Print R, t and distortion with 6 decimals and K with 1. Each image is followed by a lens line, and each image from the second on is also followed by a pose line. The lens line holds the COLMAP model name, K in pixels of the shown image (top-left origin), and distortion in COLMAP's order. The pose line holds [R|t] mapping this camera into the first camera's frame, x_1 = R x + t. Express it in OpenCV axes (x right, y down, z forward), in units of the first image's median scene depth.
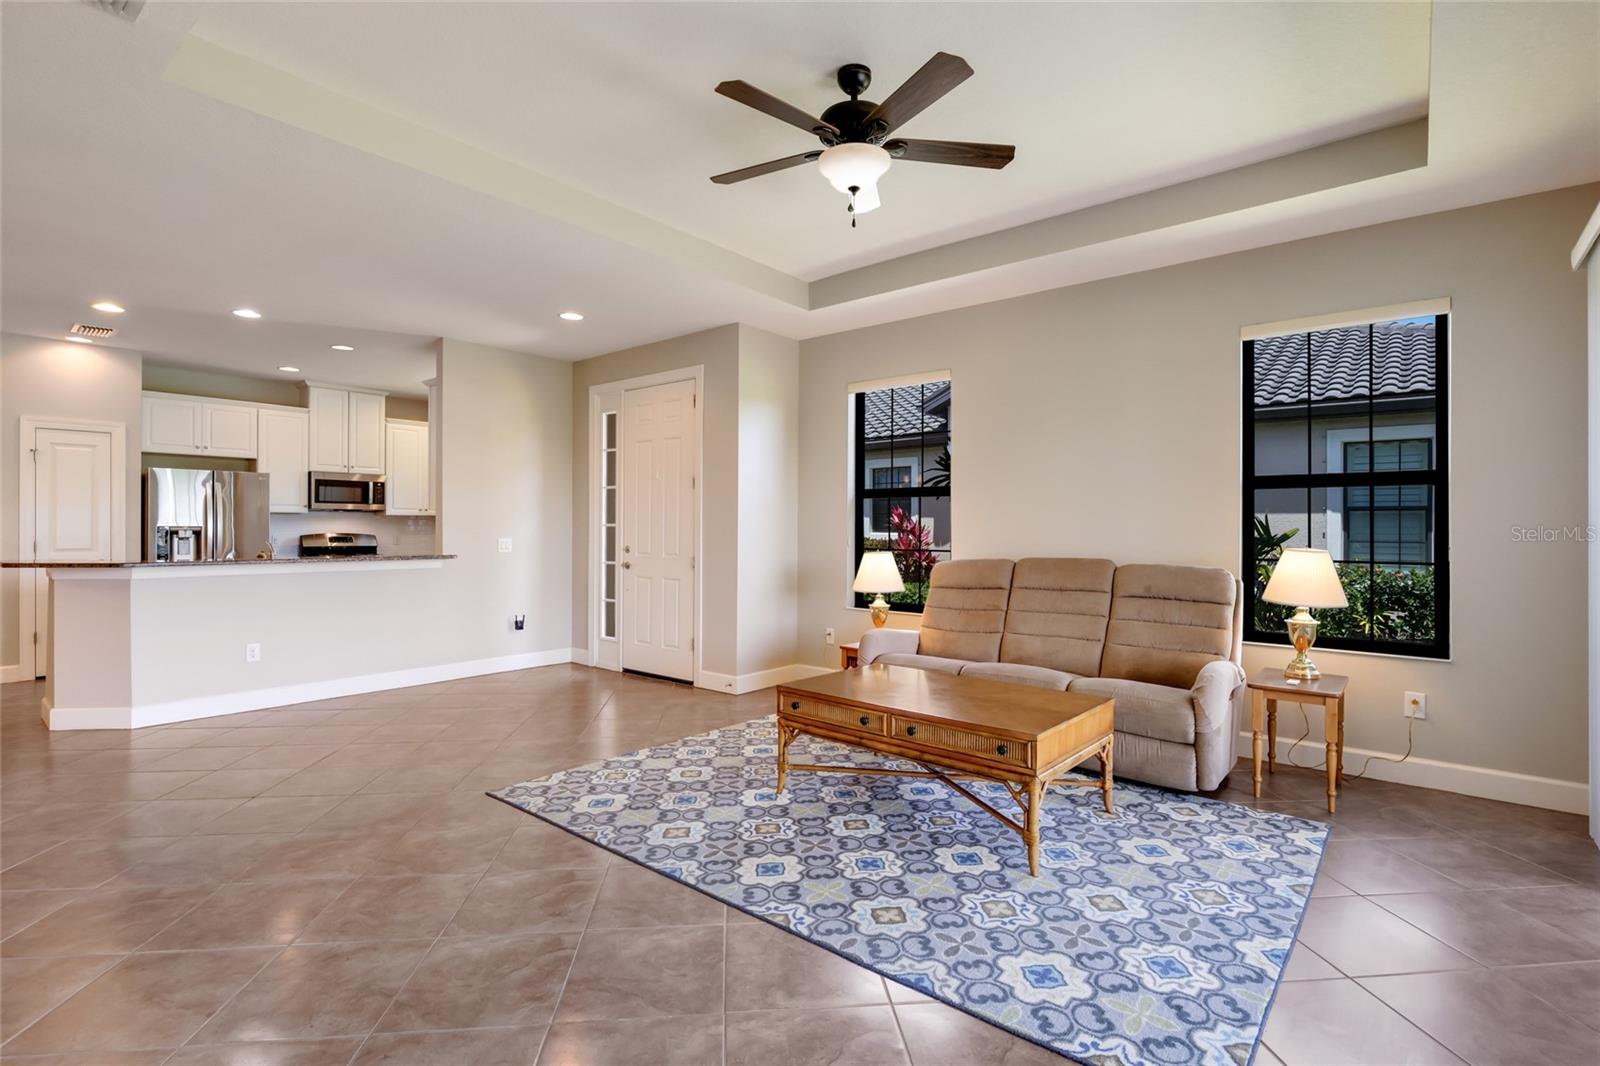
lens RADIAL K [[757.6, 0, 805.3], [0, 757.6, 525.8], [0, 0, 1]] dist [0.013287, 0.000031]
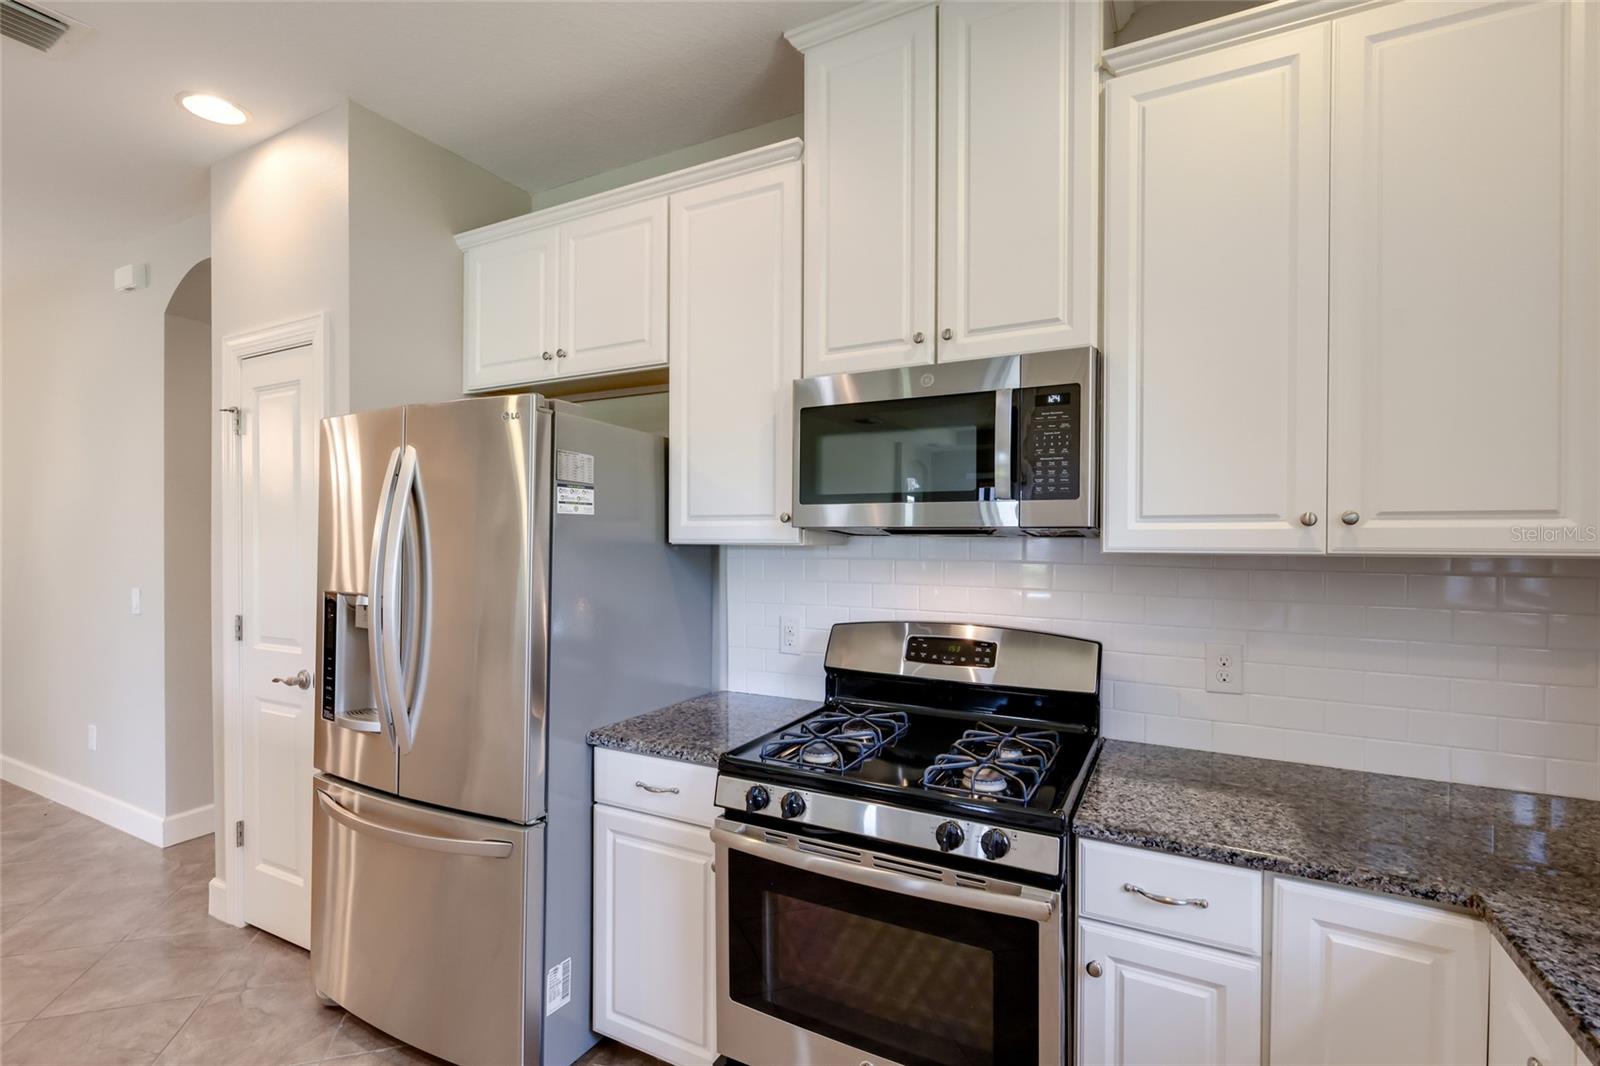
lens RADIAL K [[747.0, 0, 808.2], [0, 747.0, 530.8], [0, 0, 1]] dist [0.002865, -0.000976]
pose [[0.192938, 0.000732, -0.981211, -0.767008], [-0.000962, 0.999999, 0.000557, -0.039876], [0.981211, 0.000837, 0.192938, 1.810453]]
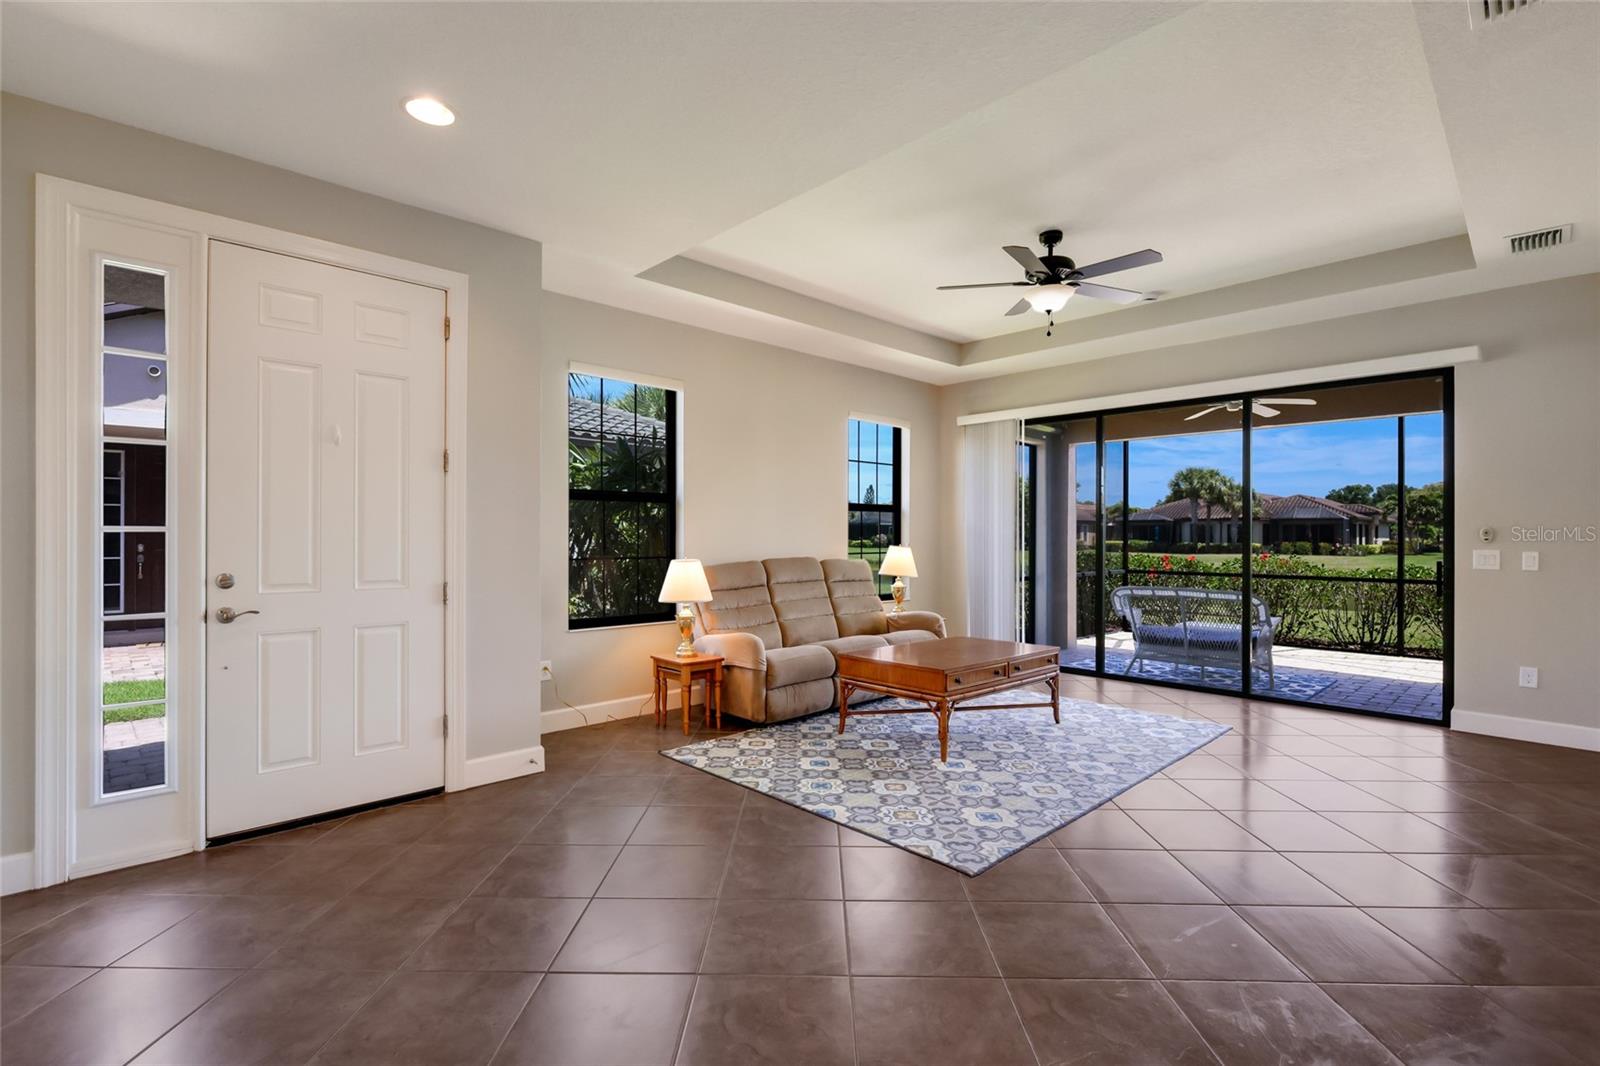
lens RADIAL K [[744.0, 0, 800.0], [0, 744.0, 533.0], [0, 0, 1]] dist [0.001153, 0.000305]
pose [[0.107384, -0.000936, 0.994217, -1.019262], [-0.003981, 0.999991, 0.001372, -0.001228], [-0.994210, -0.004105, 0.107380, 0.931632]]
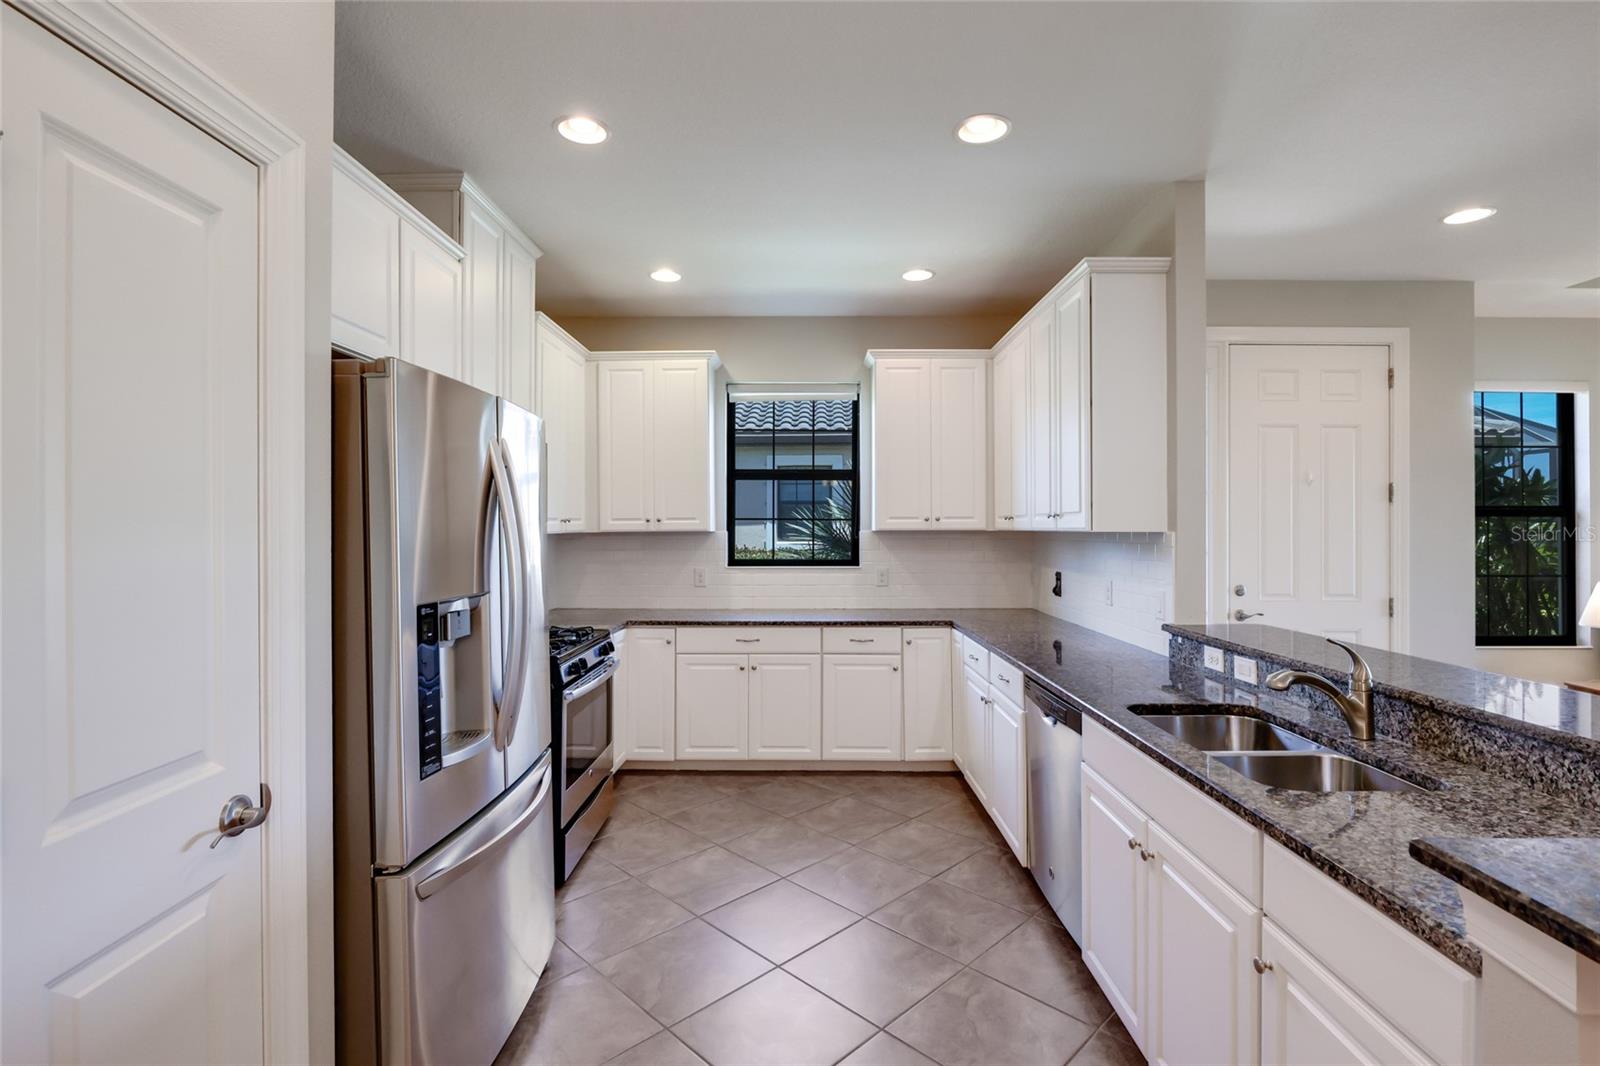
lens RADIAL K [[730.7, 0, 795.8], [0, 730.7, 525.7], [0, 0, 1]] dist [-0.016343, -0.000775]
pose [[0.780416, 0.001186, 0.625260, -1.429166], [0.002431, 0.999985, -0.004930, -0.034348], [-0.625256, 0.005368, 0.780401, 1.173596]]
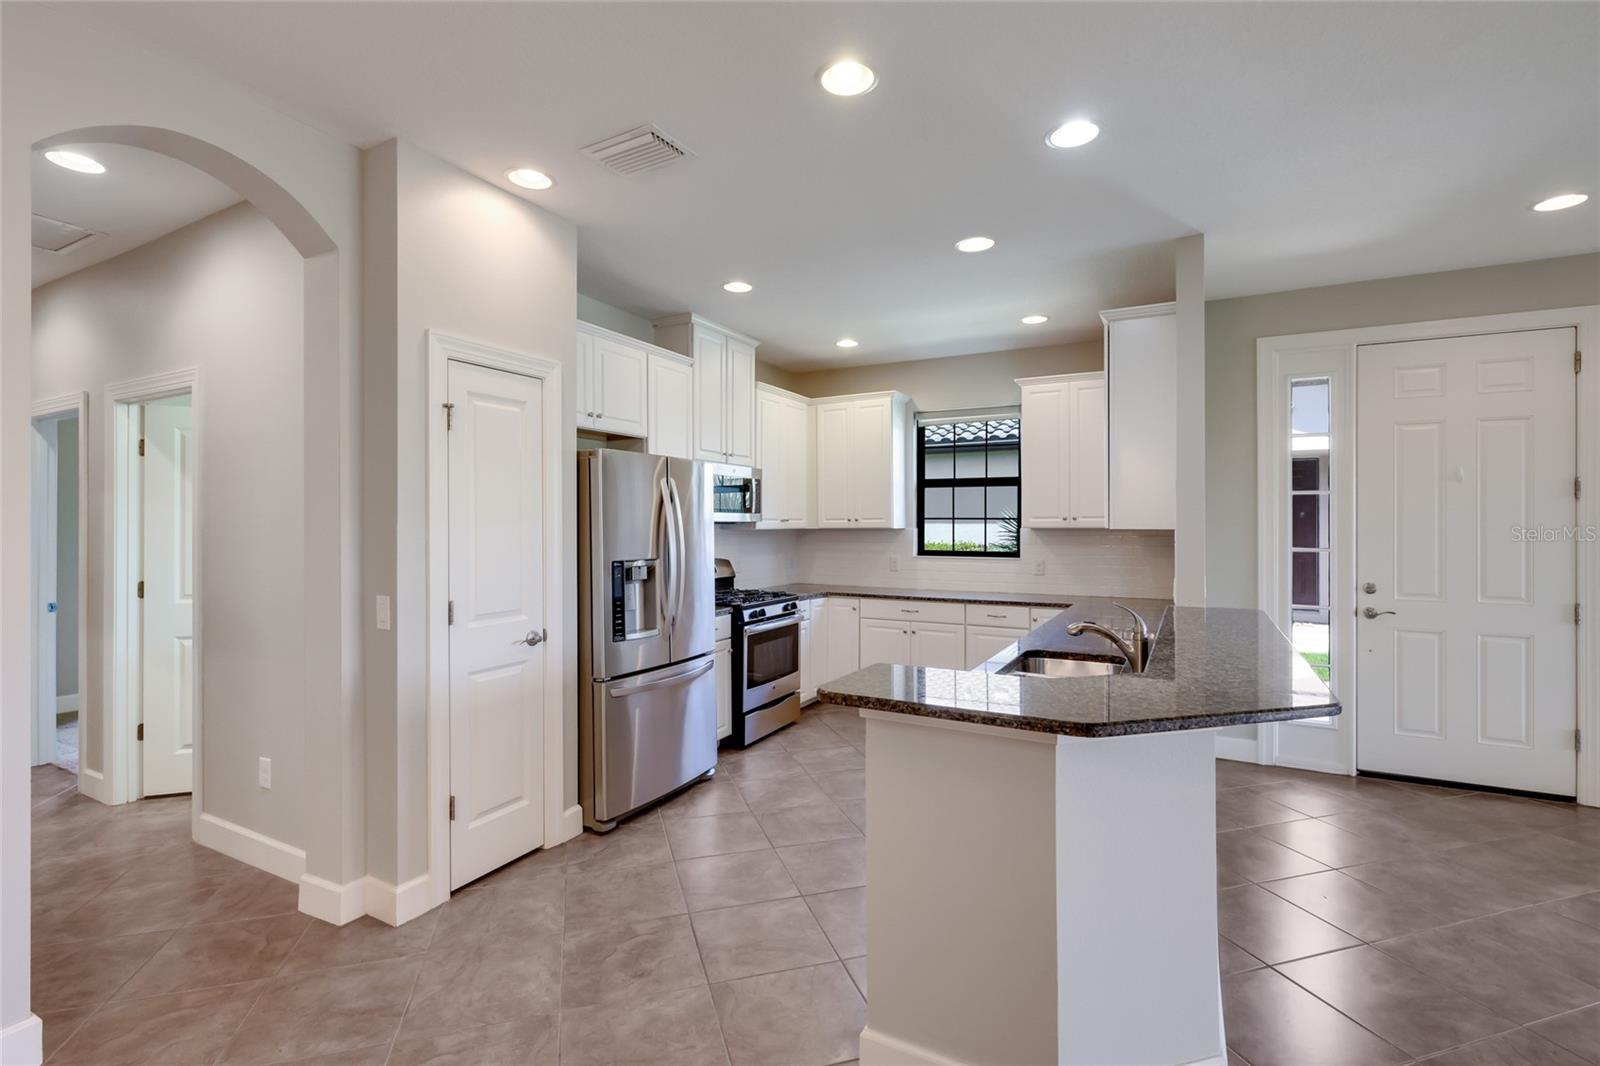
lens RADIAL K [[711.0, 0, 804.0], [0, 711.0, 526.4], [0, 0, 1]] dist [-0.007832, -0.000296]
pose [[0.980097, 0.000494, 0.198518, -1.297789], [-0.000251, 0.999999, -0.001249, -0.033406], [-0.198519, 0.001174, 0.980096, 0.779666]]
